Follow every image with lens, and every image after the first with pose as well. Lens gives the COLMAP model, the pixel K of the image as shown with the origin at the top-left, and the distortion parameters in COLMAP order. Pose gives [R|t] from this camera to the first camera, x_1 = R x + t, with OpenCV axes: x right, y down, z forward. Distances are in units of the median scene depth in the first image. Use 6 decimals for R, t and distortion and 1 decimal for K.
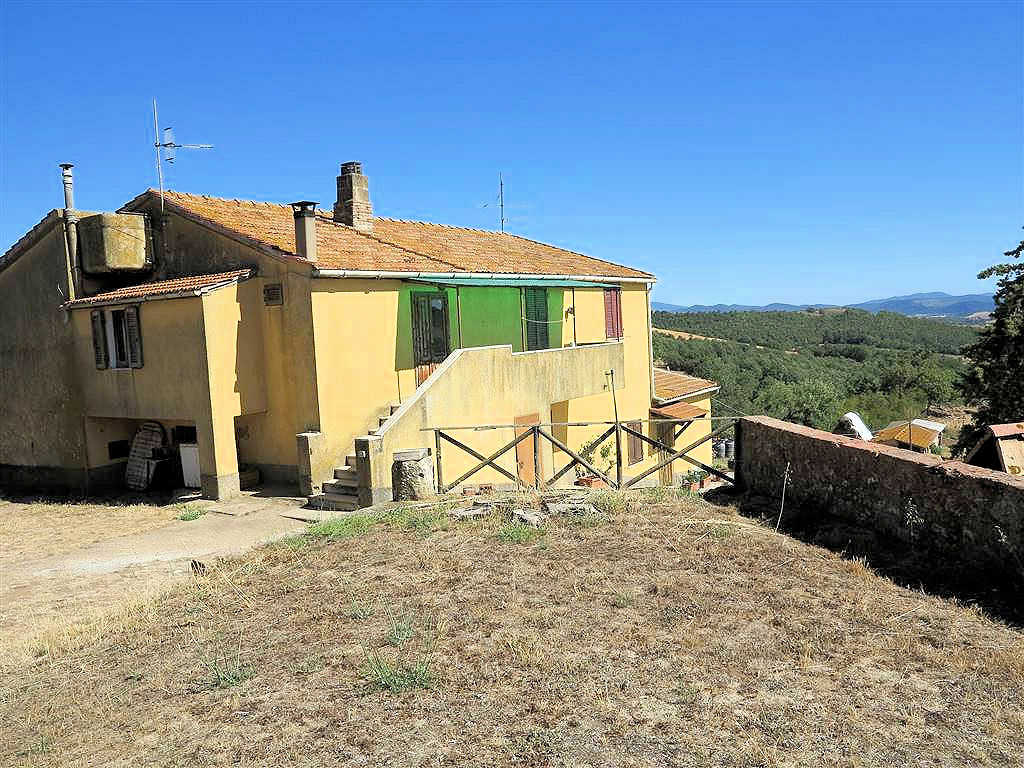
lens RADIAL K [[836.3, 0, 512.0], [0, 836.3, 384.0], [0, 0, 1]] dist [-0.045142, 0.006980]
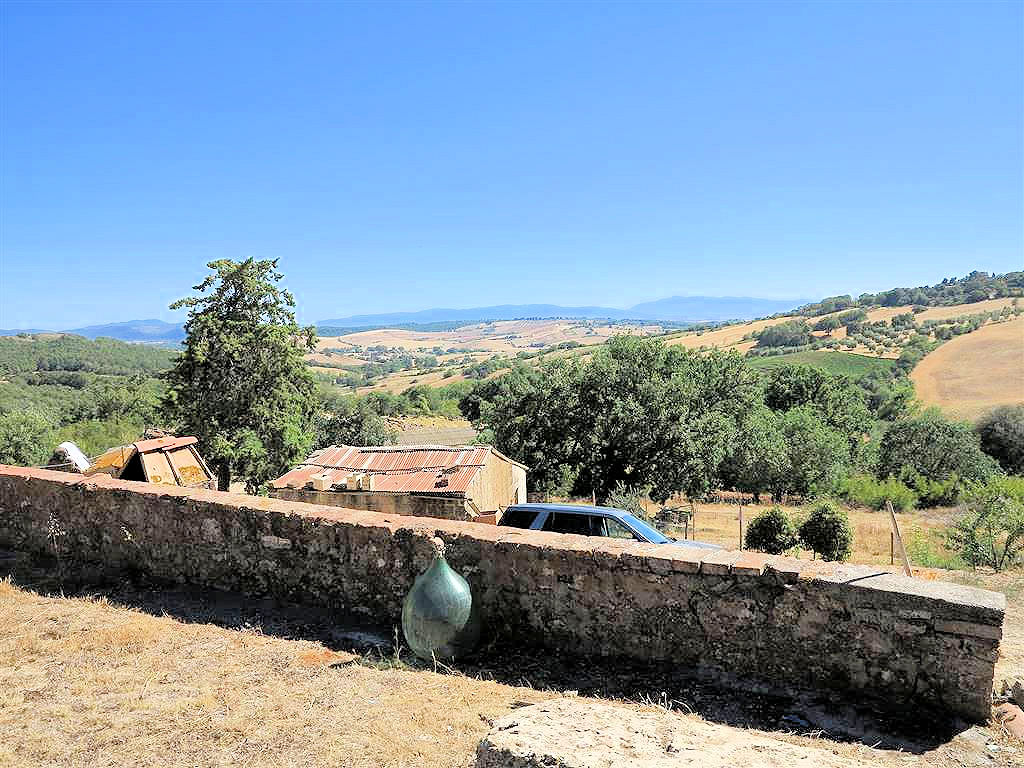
lens RADIAL K [[836.3, 0, 512.0], [0, 836.3, 384.0], [0, 0, 1]] dist [-0.045142, 0.006980]
pose [[0.637552, -0.029030, 0.769860, 0.014497], [0.053156, 0.998566, -0.006366, 0.002045], [-0.768571, 0.044982, 0.638181, -0.064414]]
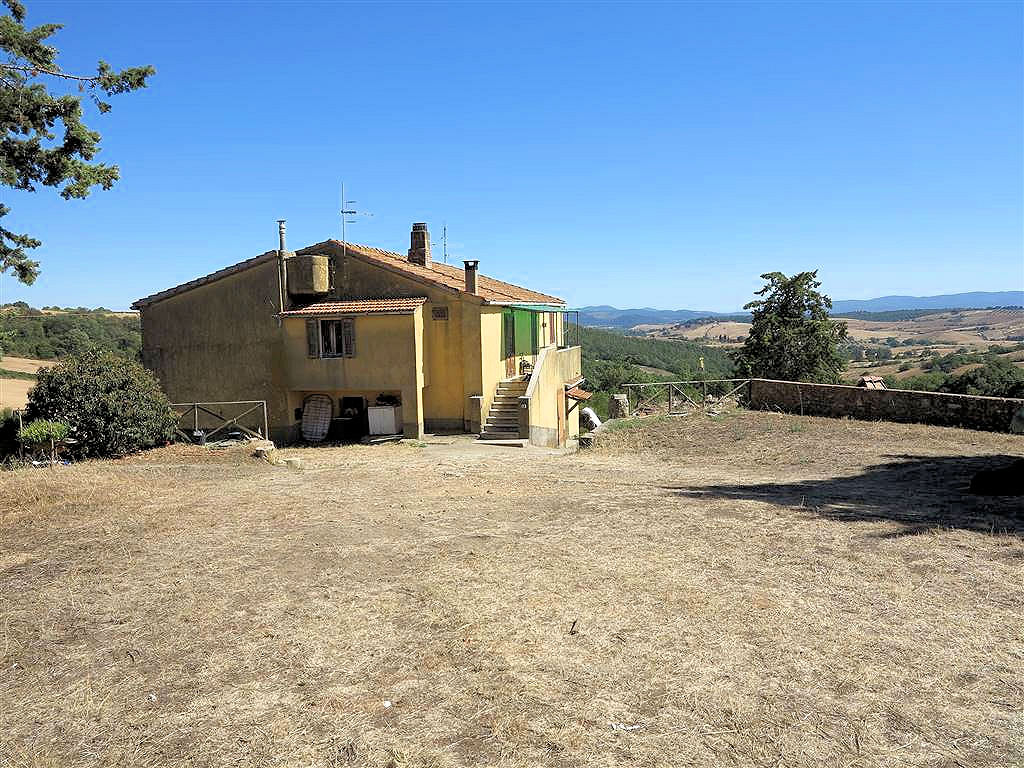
lens RADIAL K [[836.3, 0, 512.0], [0, 836.3, 384.0], [0, 0, 1]] dist [-0.045142, 0.006980]
pose [[0.934911, -0.001296, 0.354879, -0.680365], [0.003841, 0.999972, -0.006466, 0.038881], [-0.354860, 0.007408, 0.934890, -0.540469]]
